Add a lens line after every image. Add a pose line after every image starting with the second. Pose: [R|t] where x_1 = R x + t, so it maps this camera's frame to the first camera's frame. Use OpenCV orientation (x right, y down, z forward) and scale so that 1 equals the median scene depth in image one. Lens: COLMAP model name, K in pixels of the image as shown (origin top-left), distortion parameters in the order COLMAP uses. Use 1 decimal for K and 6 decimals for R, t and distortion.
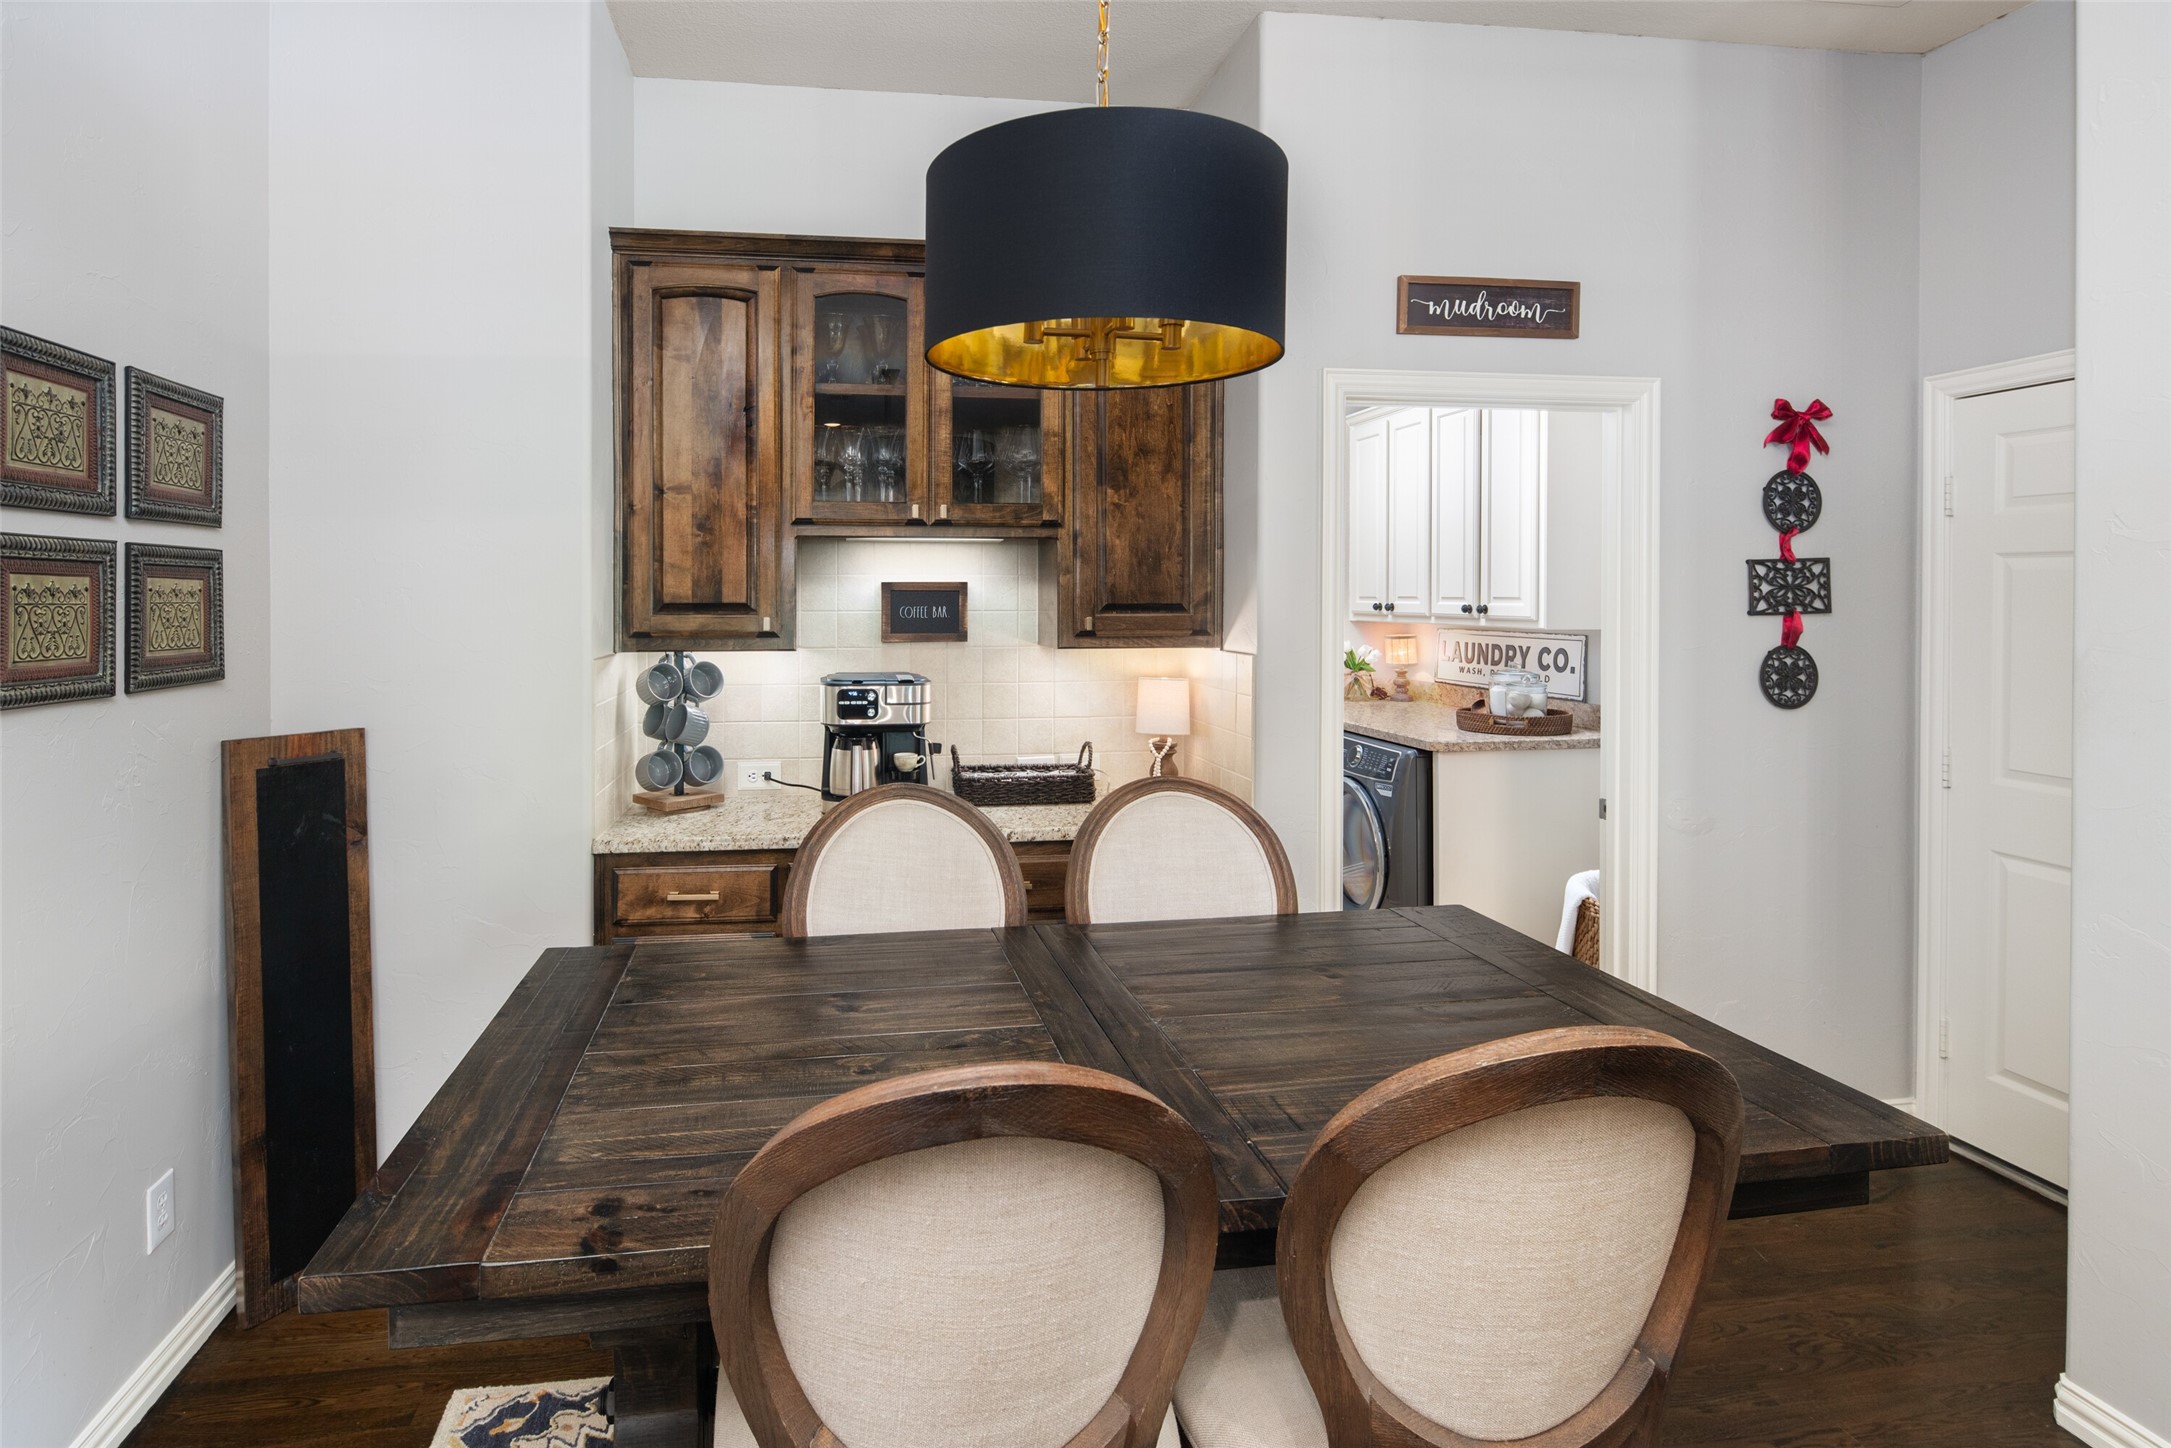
lens RADIAL K [[1132.3, 0, 1021.7], [0, 1132.3, 598.6], [0, 0, 1]] dist [0.003892, 0.000488]
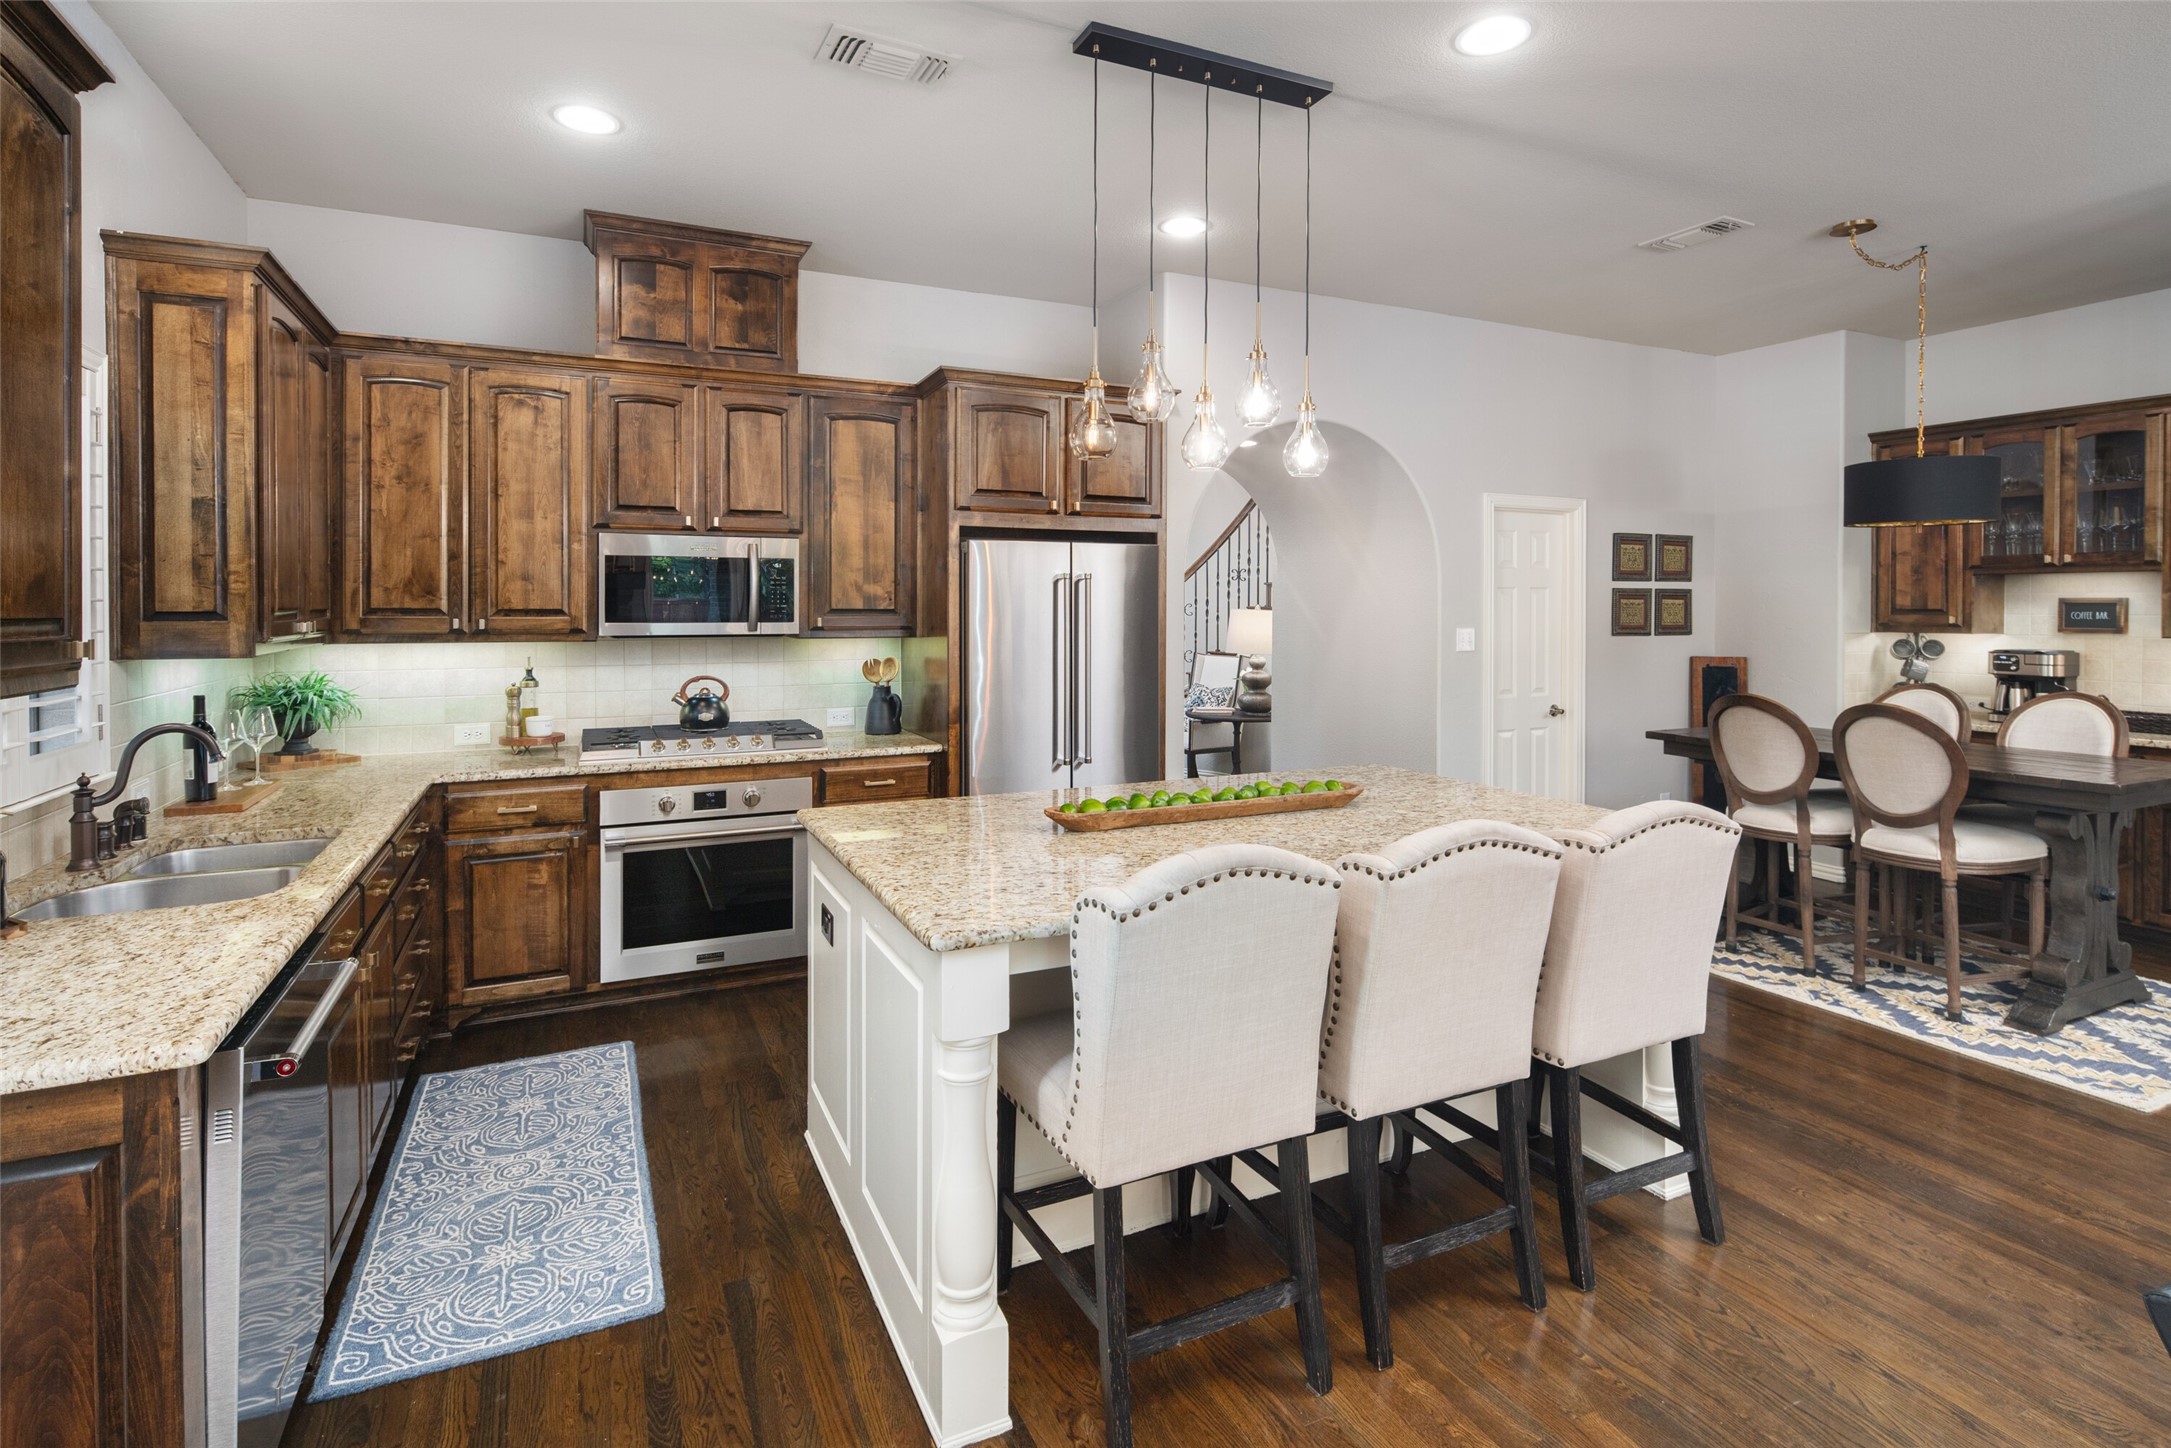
lens RADIAL K [[1039.1, 0, 1032.4], [0, 1039.1, 608.1], [0, 0, 1]] dist [0.004402, -0.000555]
pose [[0.270716, 0.005402, -0.962644, 1.050345], [-0.004499, 0.999980, 0.004346, 0.001404], [0.962649, 0.003155, 0.270735, -1.000486]]
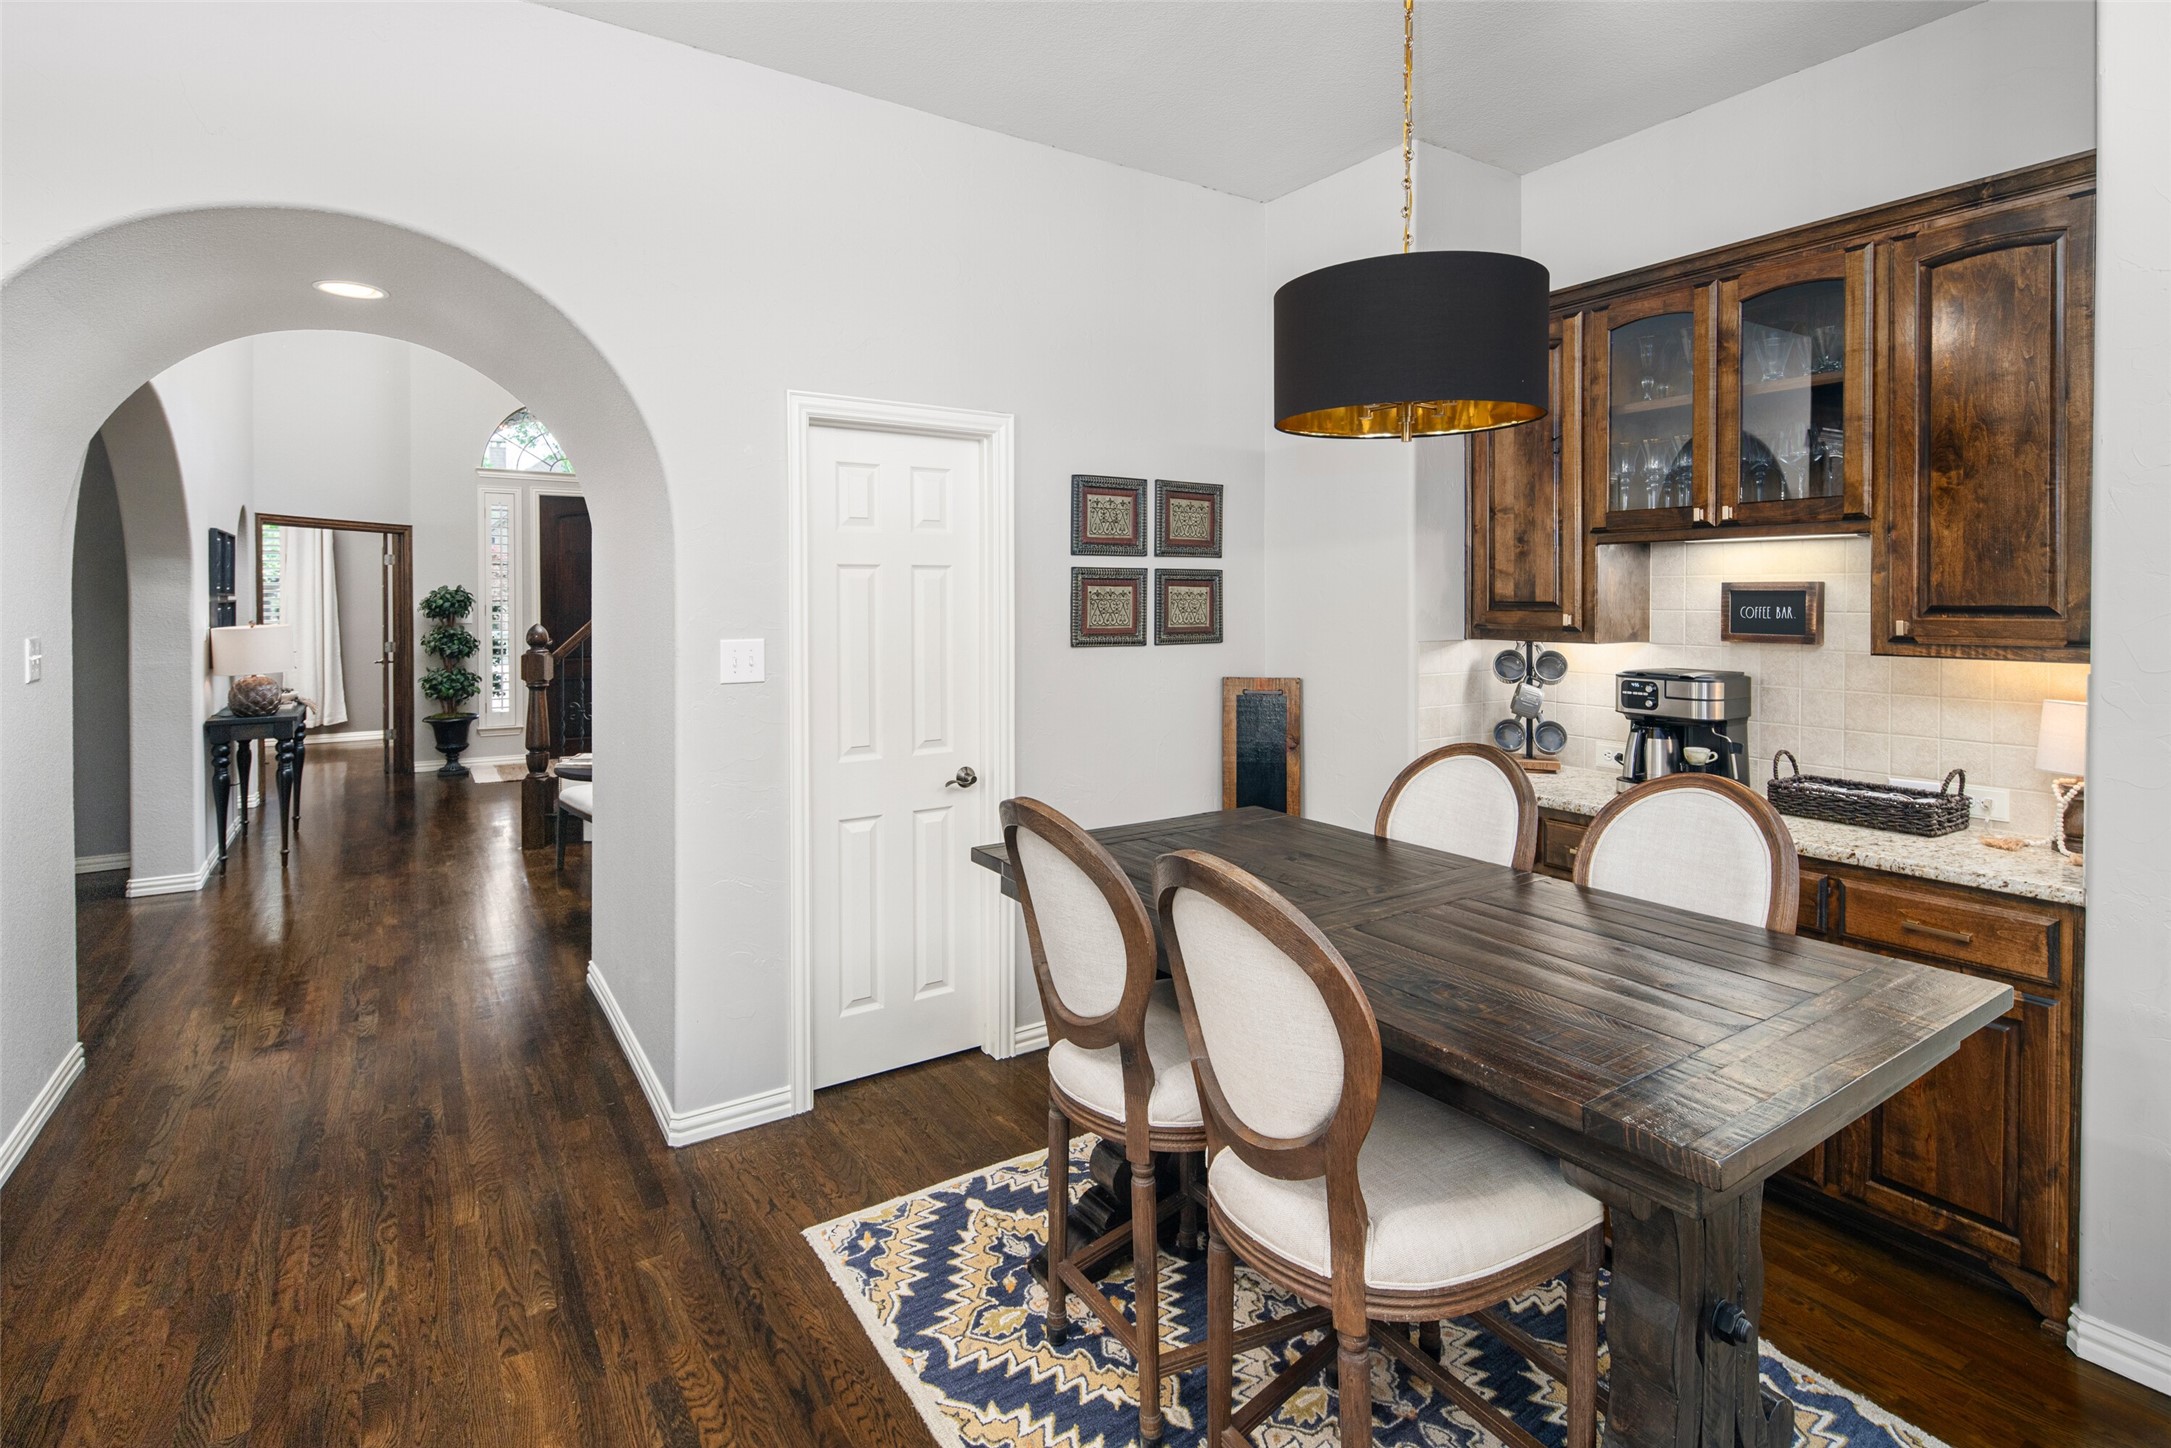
lens RADIAL K [[1039.1, 0, 1045.5], [0, 1039.1, 597.8], [0, 0, 1]] dist [0.004402, -0.000555]
pose [[0.404507, 0.003029, -0.914530, 0.520881], [-0.003759, 0.999992, 0.001649, -0.000090], [0.914527, 0.002771, 0.404514, 0.066884]]
